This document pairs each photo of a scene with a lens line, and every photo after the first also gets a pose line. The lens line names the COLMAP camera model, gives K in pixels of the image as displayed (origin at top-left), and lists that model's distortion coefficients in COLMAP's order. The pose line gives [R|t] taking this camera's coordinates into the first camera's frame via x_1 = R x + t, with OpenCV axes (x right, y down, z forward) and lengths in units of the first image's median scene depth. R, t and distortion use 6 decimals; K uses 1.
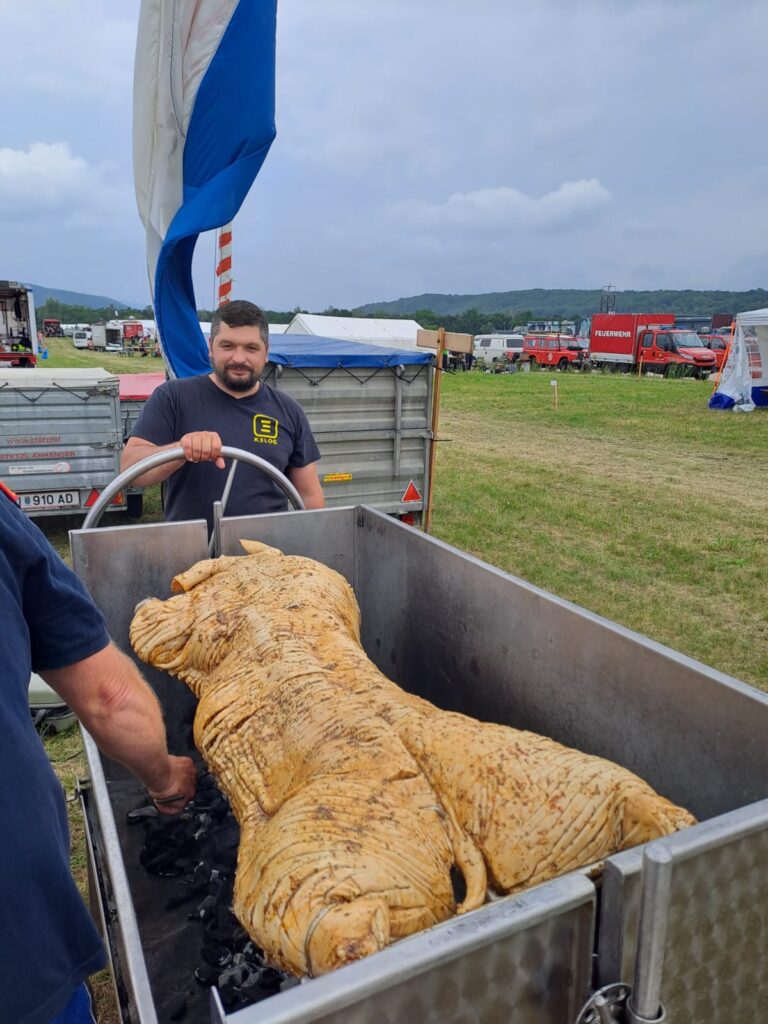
lens RADIAL K [[804.9, 0, 385.1], [0, 804.9, 512.5], [0, 0, 1]] dist [0.002084, 0.004254]
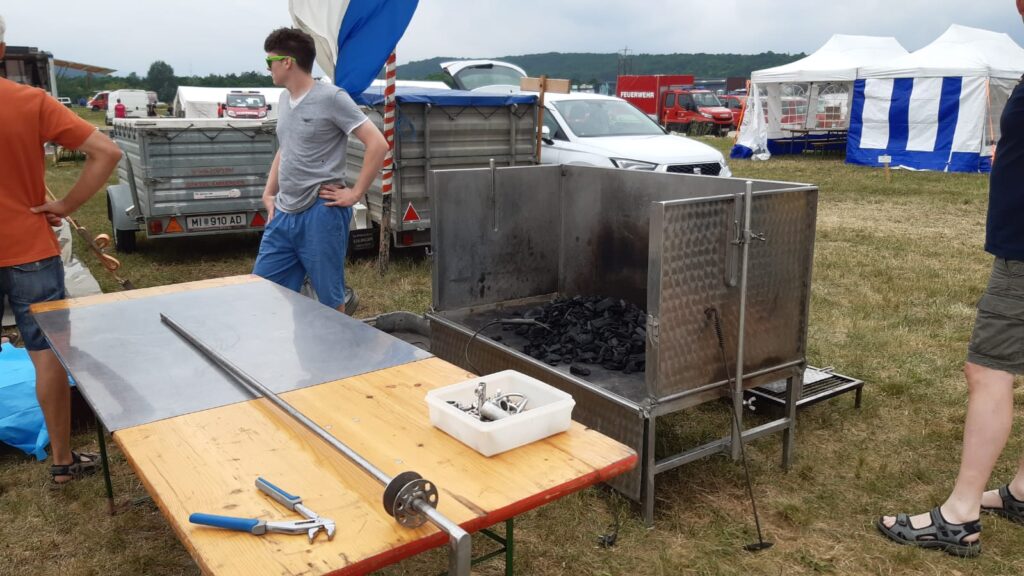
lens RADIAL K [[877.2, 0, 512.4], [0, 877.2, 286.0], [0, 0, 1]] dist [-0.012648, -0.040208]
pose [[0.989527, -0.038446, 0.139132, -0.169675], [0.040025, 0.999162, -0.008565, 0.109592], [-0.138686, 0.014044, 0.990237, -0.363085]]
